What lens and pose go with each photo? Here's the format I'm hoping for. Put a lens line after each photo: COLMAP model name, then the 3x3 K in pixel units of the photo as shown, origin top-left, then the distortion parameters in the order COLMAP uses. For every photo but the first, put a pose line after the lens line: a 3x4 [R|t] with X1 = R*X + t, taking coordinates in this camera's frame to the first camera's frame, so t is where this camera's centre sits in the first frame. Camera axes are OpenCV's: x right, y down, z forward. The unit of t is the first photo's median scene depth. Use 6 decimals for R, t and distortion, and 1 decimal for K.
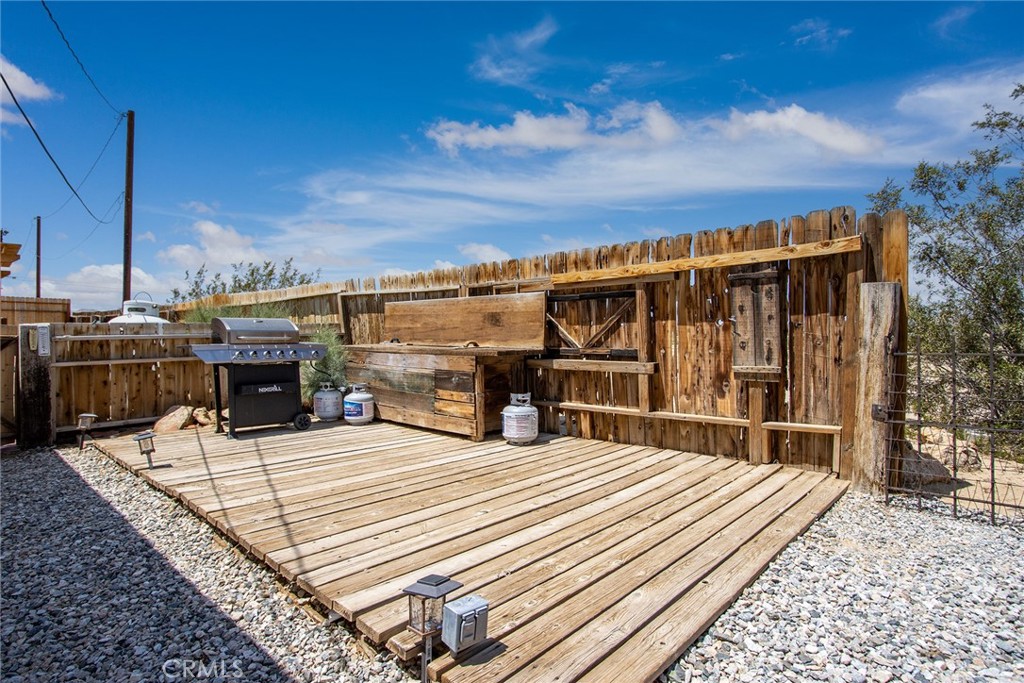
lens RADIAL K [[518.4, 0, 511.7], [0, 518.4, 344.7], [0, 0, 1]] dist [-0.008625, 0.000544]
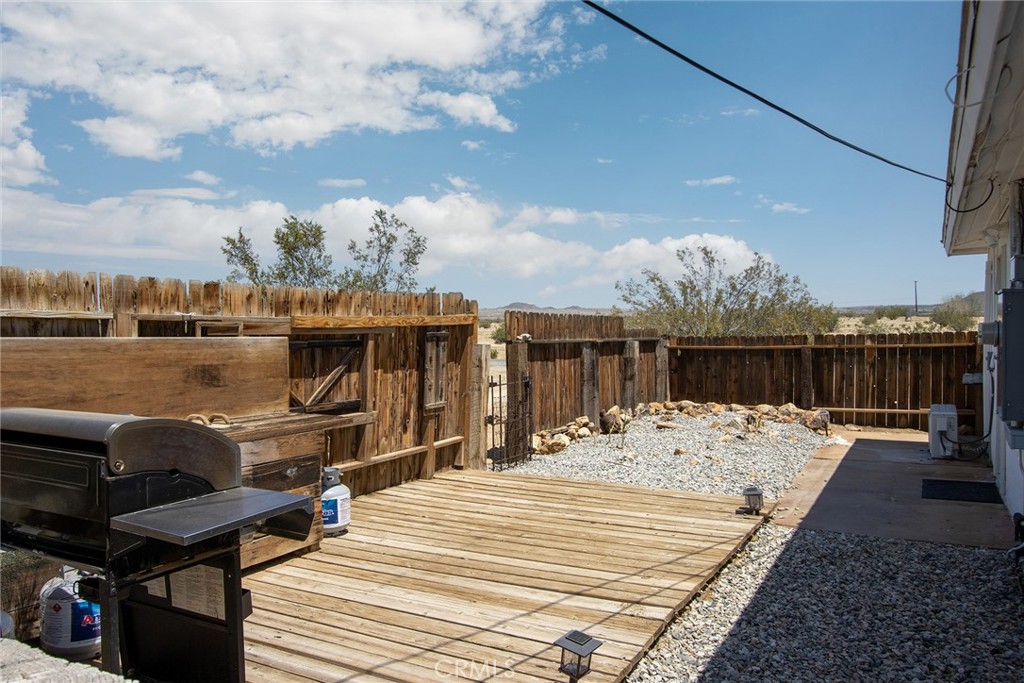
lens RADIAL K [[745.6, 0, 512.2], [0, 745.6, 341.5], [0, 0, 1]] dist [0.031842, 0.005306]
pose [[-0.217161, -0.006684, 0.976113, -1.117873], [0.026509, 0.999567, 0.012742, -0.104493], [-0.975776, 0.028643, -0.216890, 0.951720]]
